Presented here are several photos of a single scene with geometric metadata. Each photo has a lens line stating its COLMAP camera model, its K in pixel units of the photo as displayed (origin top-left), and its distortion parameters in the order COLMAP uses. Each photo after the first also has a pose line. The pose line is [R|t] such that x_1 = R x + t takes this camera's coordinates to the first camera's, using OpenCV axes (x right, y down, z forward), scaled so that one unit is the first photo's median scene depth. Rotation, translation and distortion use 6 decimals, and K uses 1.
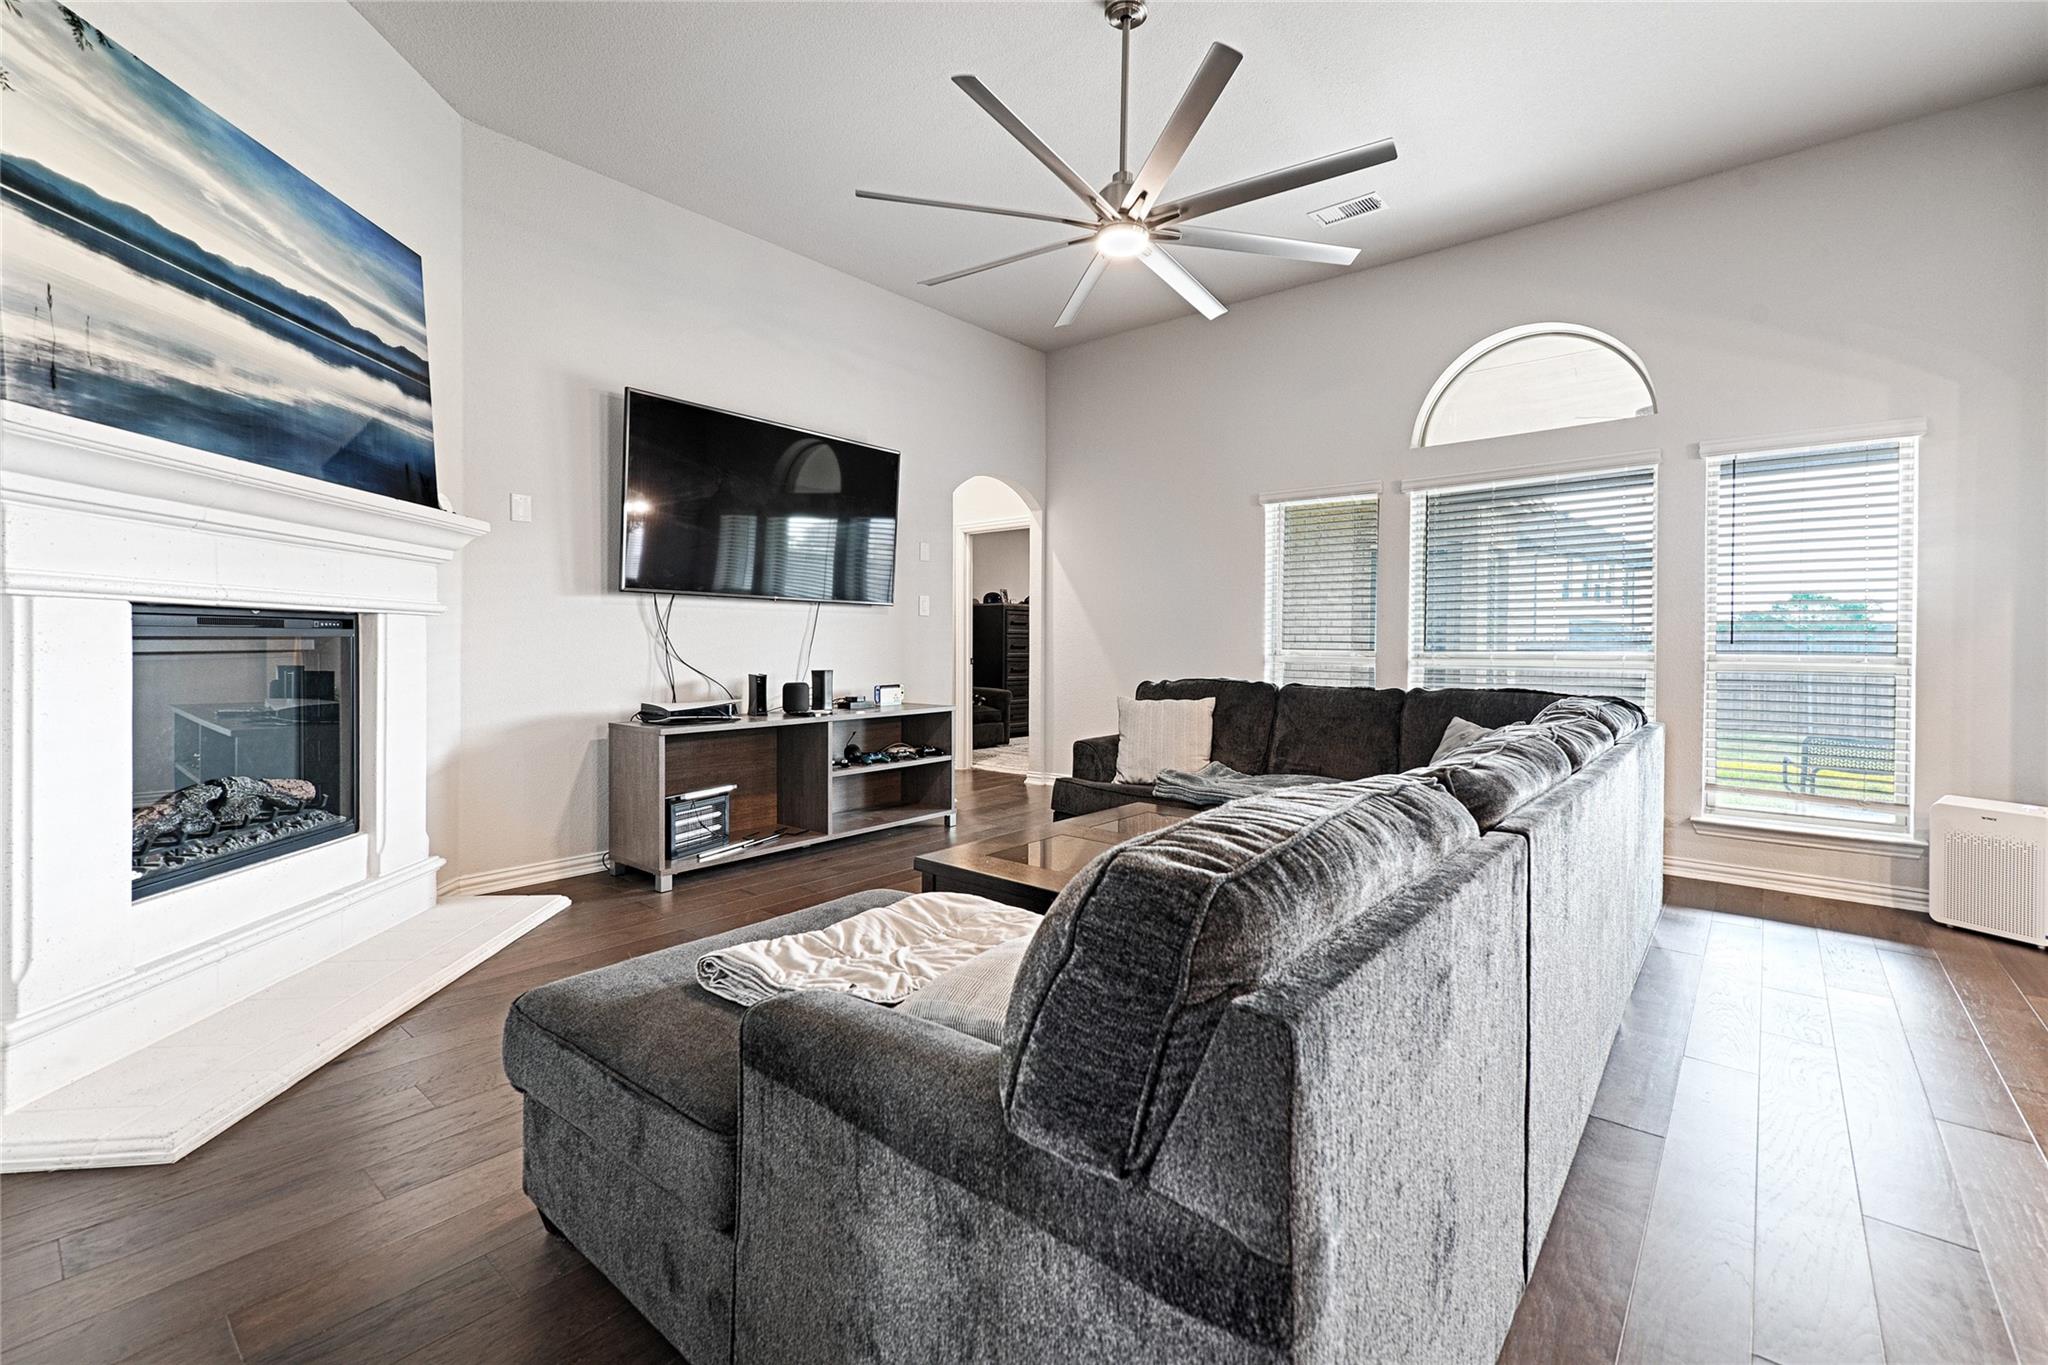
lens RADIAL K [[860.7, 0, 1045.1], [0, 860.7, 648.6], [0, 0, 1]] dist [0.000990, 0.000336]
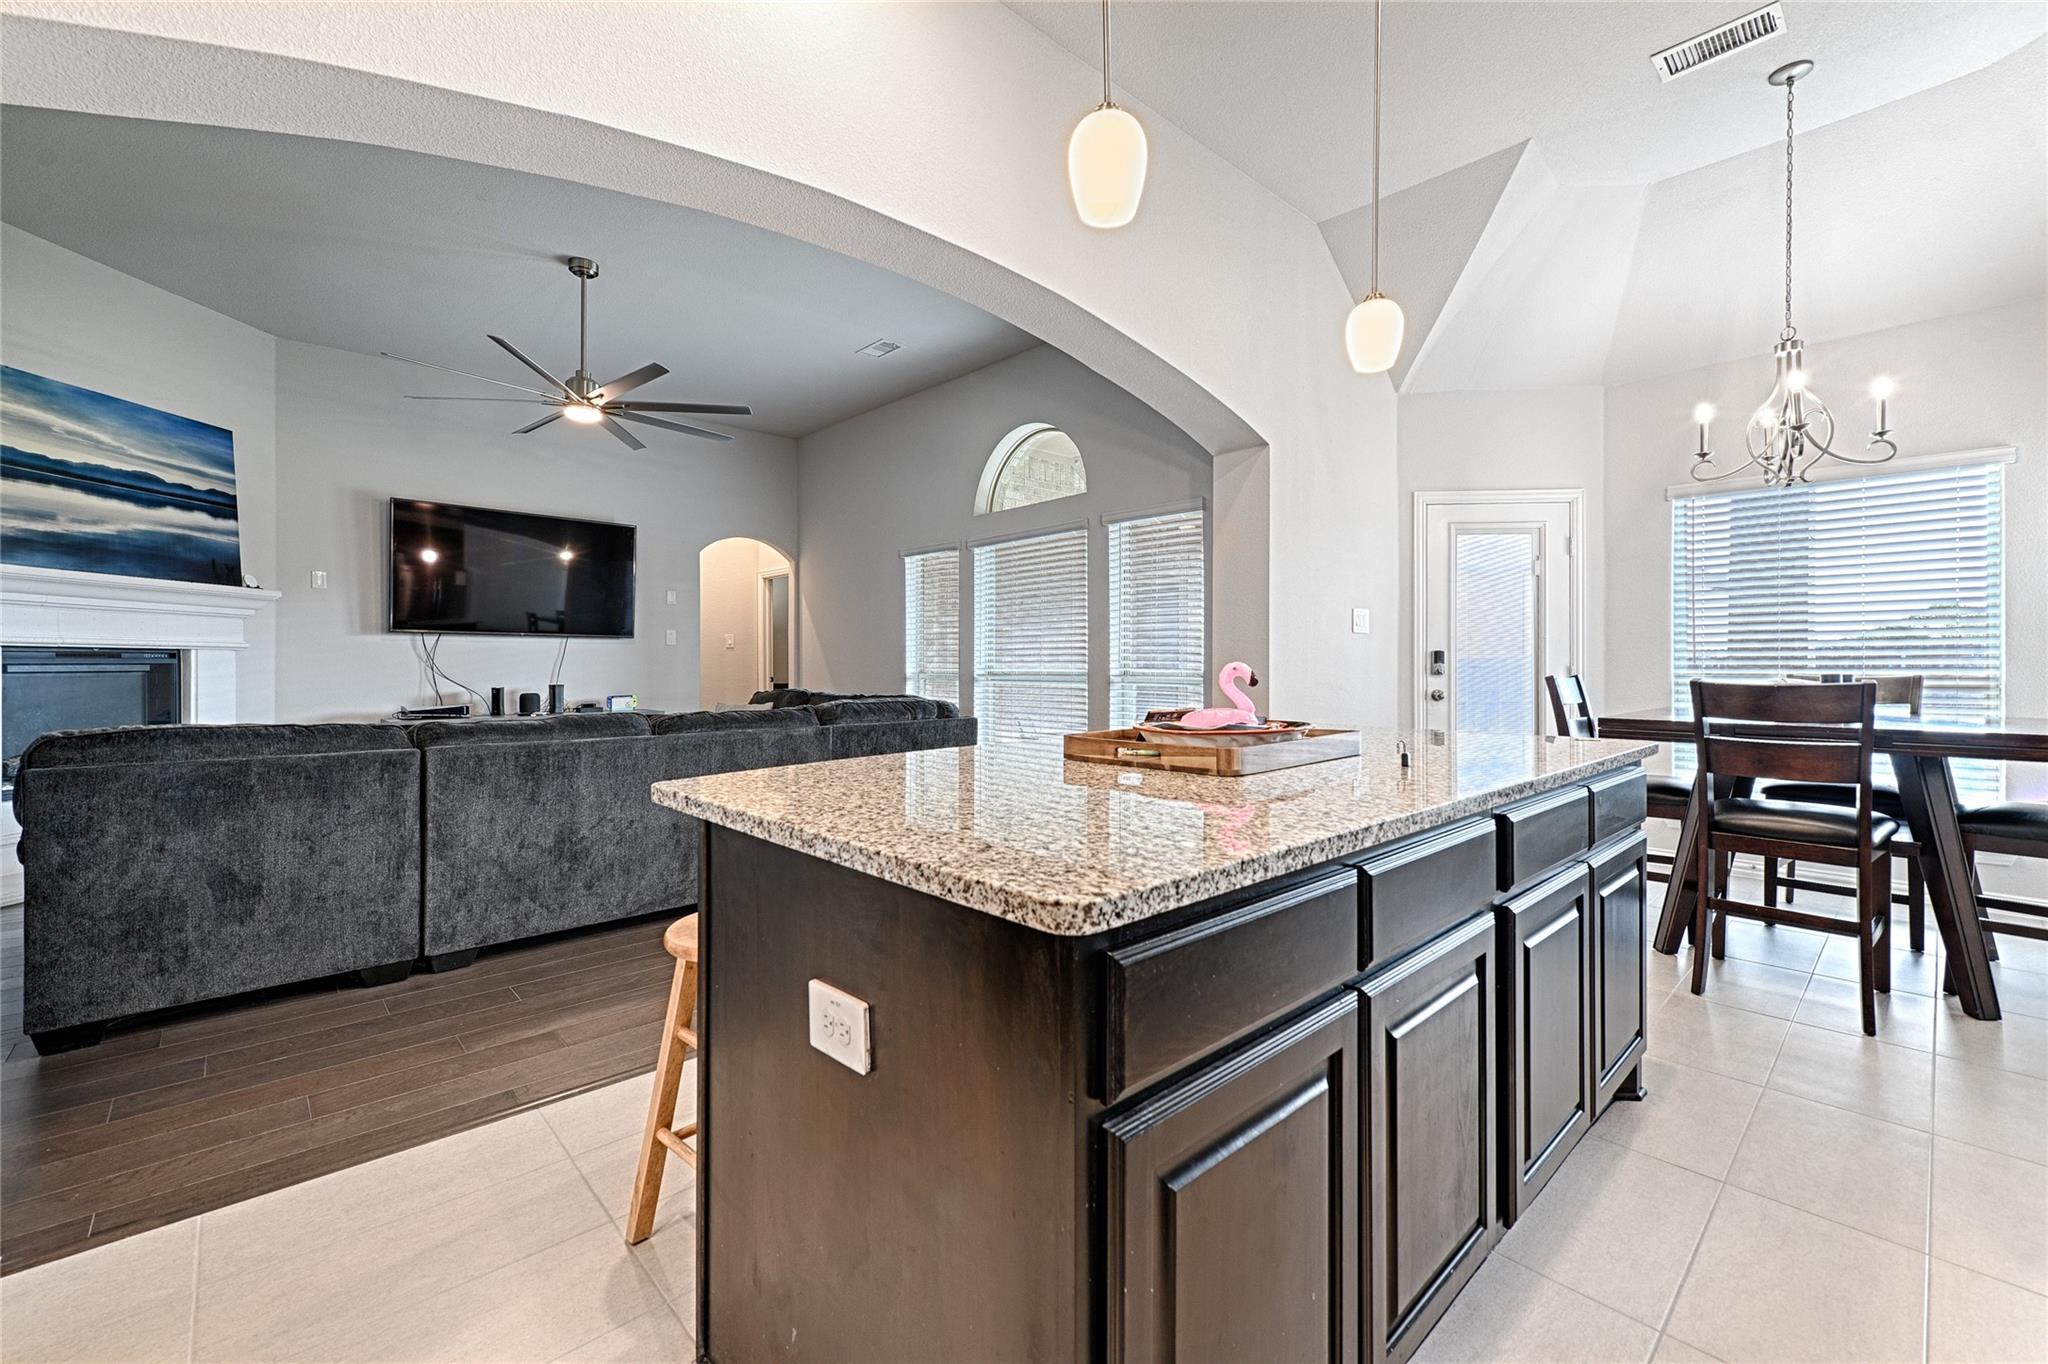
lens RADIAL K [[833.0, 0, 1003.7], [0, 833.0, 665.4], [0, 0, 1]] dist [0.002729, 0.000846]
pose [[0.990717, -0.007494, -0.135732, 1.024657], [0.006413, 0.999944, -0.008398, 0.015150], [0.135788, 0.007449, 0.990710, -0.406465]]
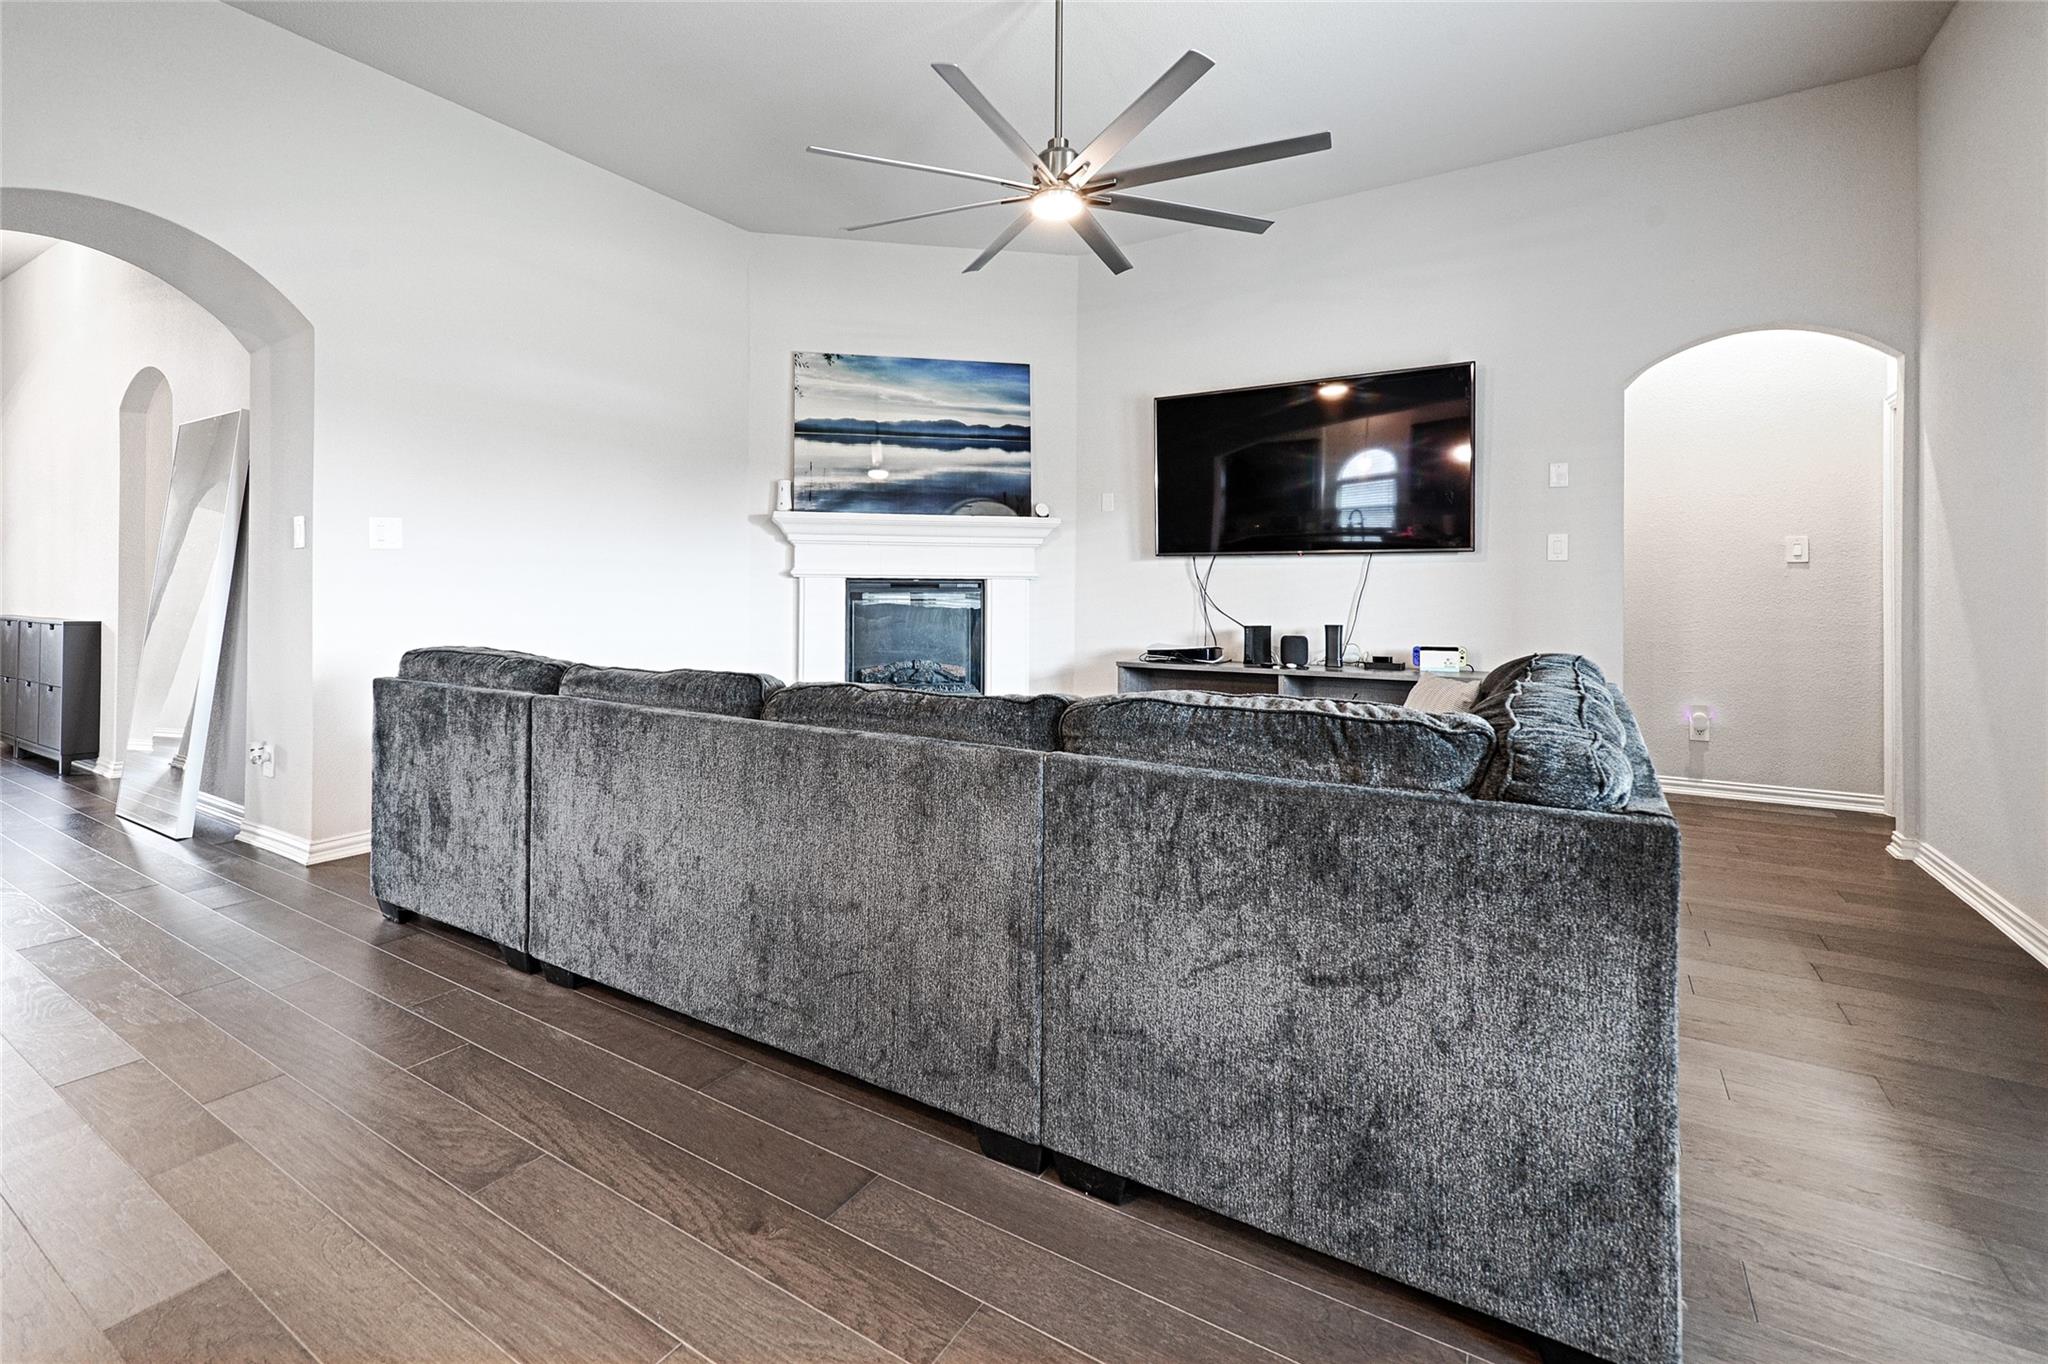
lens RADIAL K [[921.8, 0, 968.5], [0, 921.8, 598.1], [0, 0, 1]] dist [0.009864, -0.000168]
pose [[0.107264, -0.002179, -0.994228, 1.126355], [-0.011532, 0.999928, -0.003436, 0.006054], [0.994164, 0.011834, 0.107231, 0.752363]]
